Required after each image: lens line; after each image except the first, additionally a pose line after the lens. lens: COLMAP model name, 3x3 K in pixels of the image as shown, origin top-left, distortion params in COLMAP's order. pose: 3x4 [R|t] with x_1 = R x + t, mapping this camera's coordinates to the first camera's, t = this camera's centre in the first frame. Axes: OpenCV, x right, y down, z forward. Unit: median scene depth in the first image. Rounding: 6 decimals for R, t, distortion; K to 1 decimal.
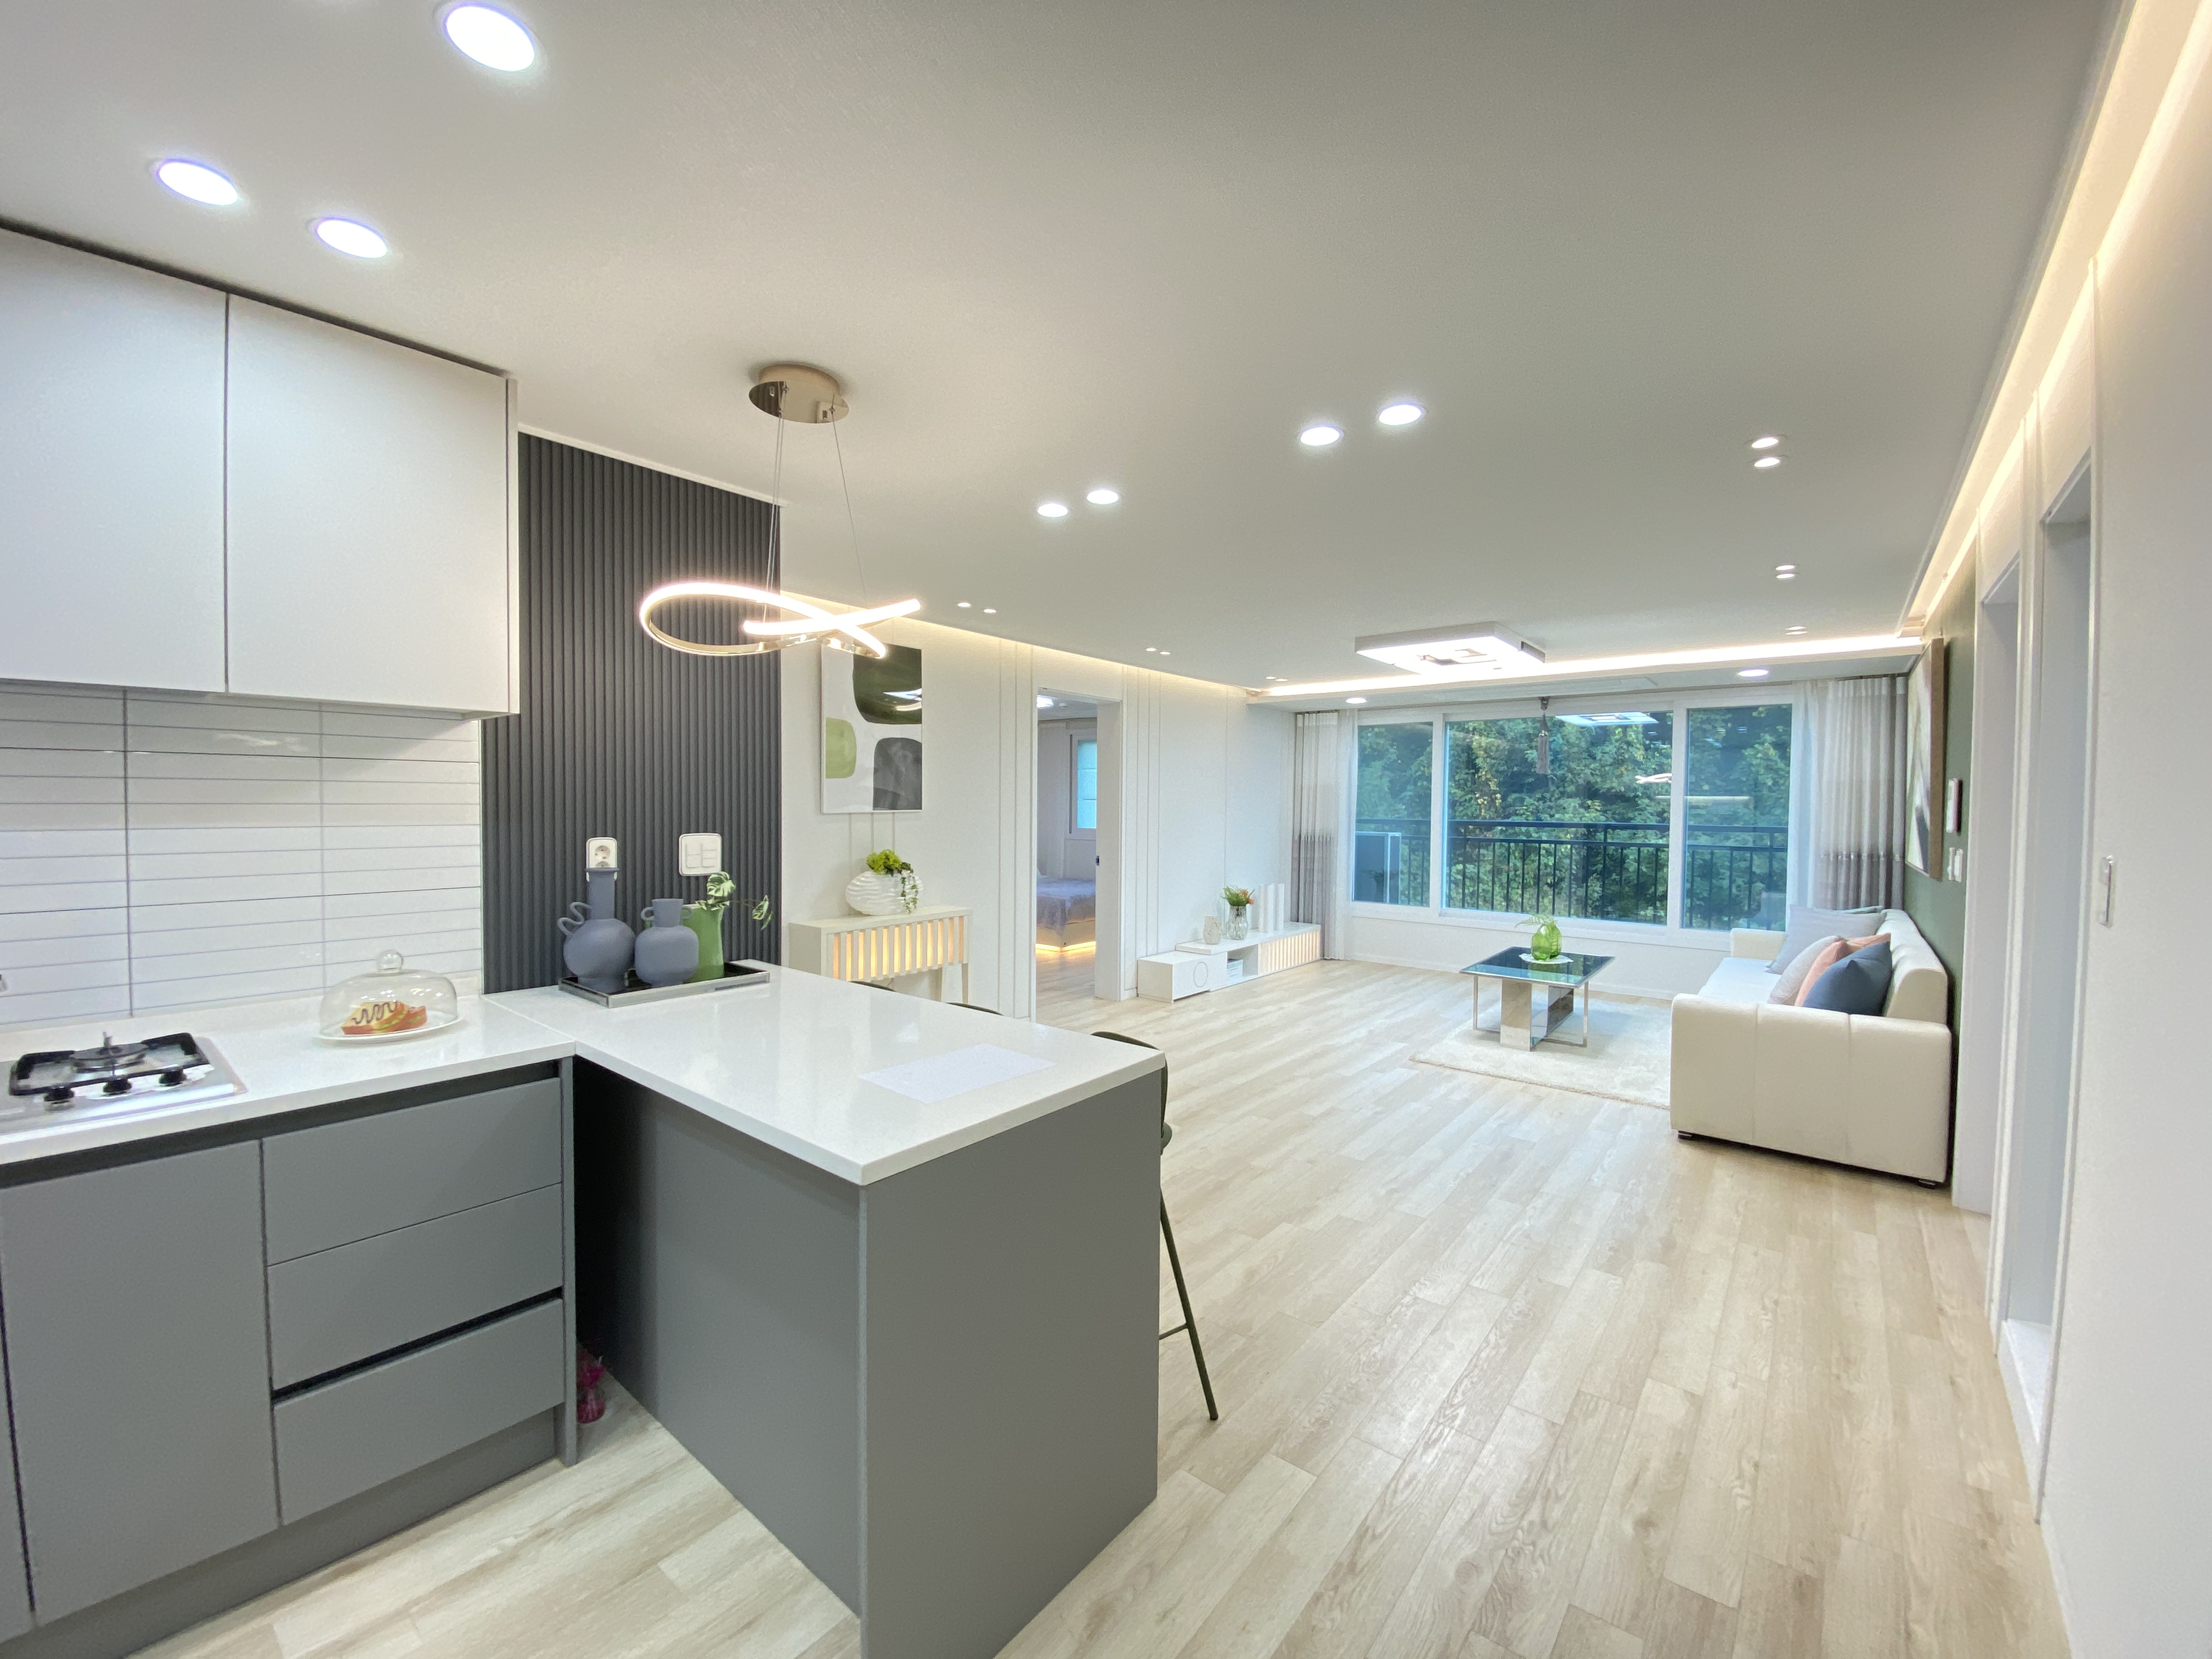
lens RADIAL K [[888.8, 0, 1094.0], [0, 888.8, 827.6], [0, 0, 1]] dist [0.032398, -0.026443]
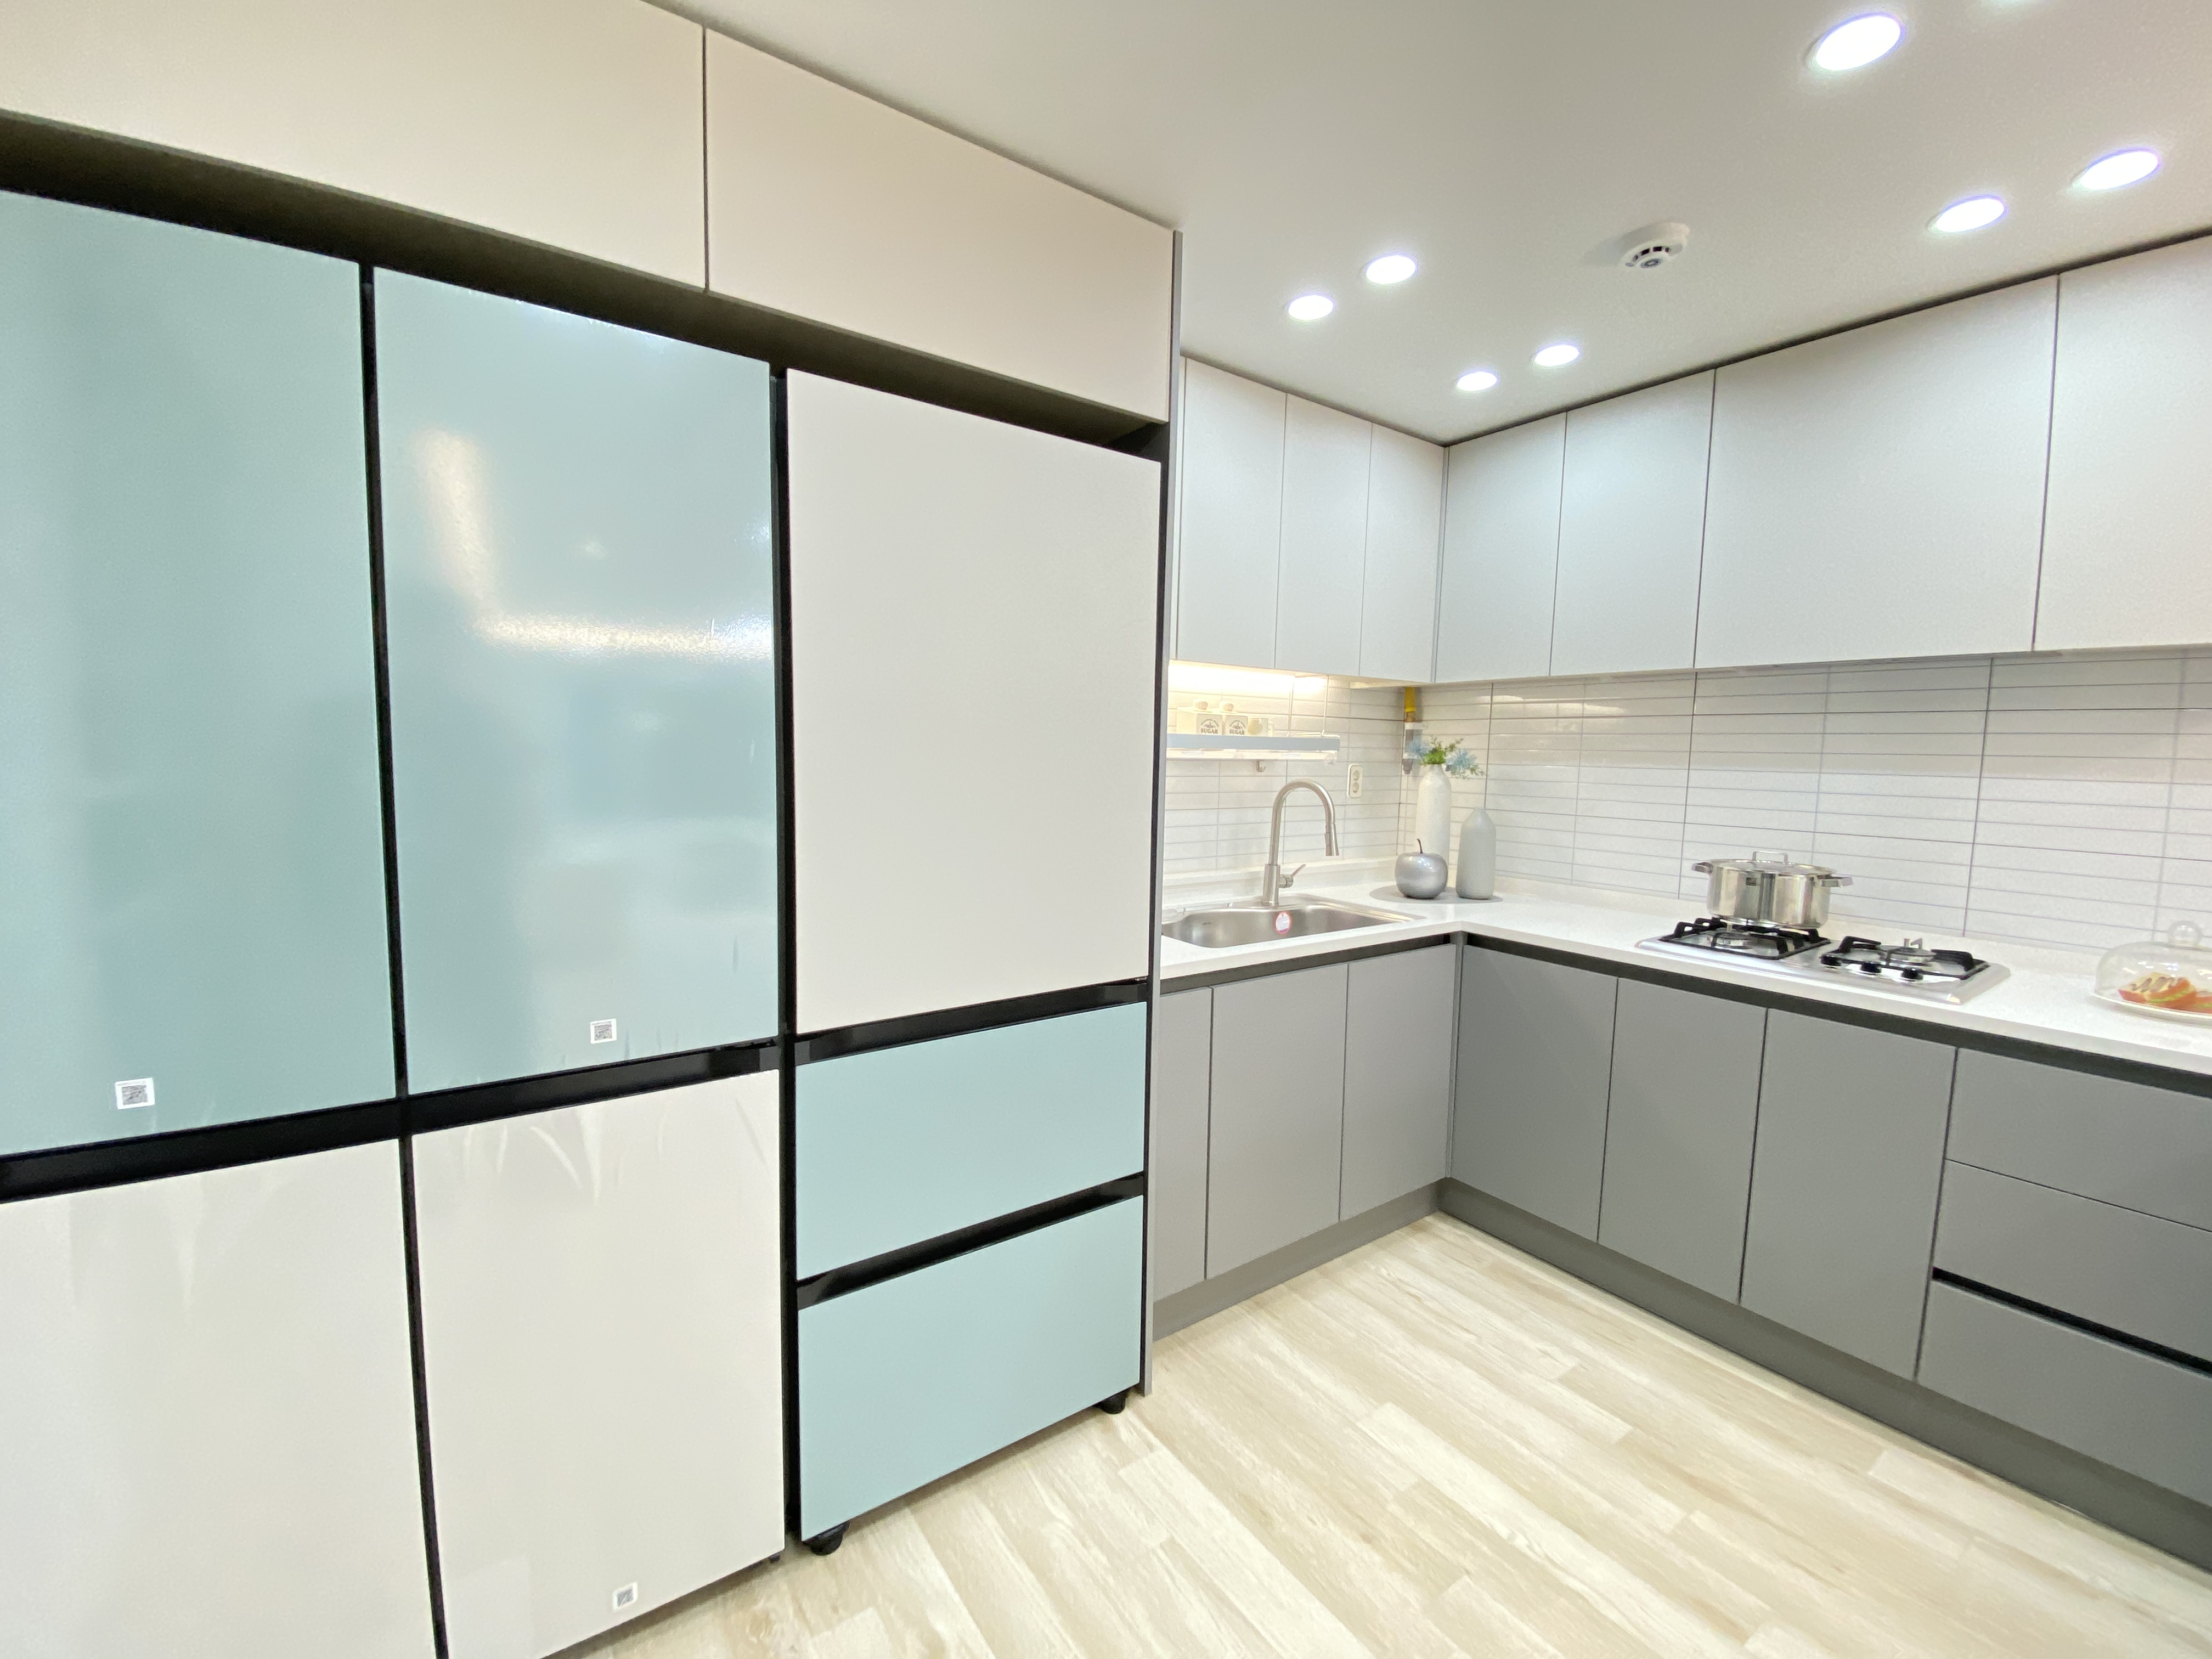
lens RADIAL K [[887.9, 0, 1057.5], [0, 887.9, 828.4], [0, 0, 1]] dist [0.001587, -0.010459]
pose [[-0.301158, 0.073719, -0.950720, 0.166898], [-0.046028, 0.994721, 0.091711, 0.008362], [0.952463, 0.071379, -0.296175, 0.082537]]
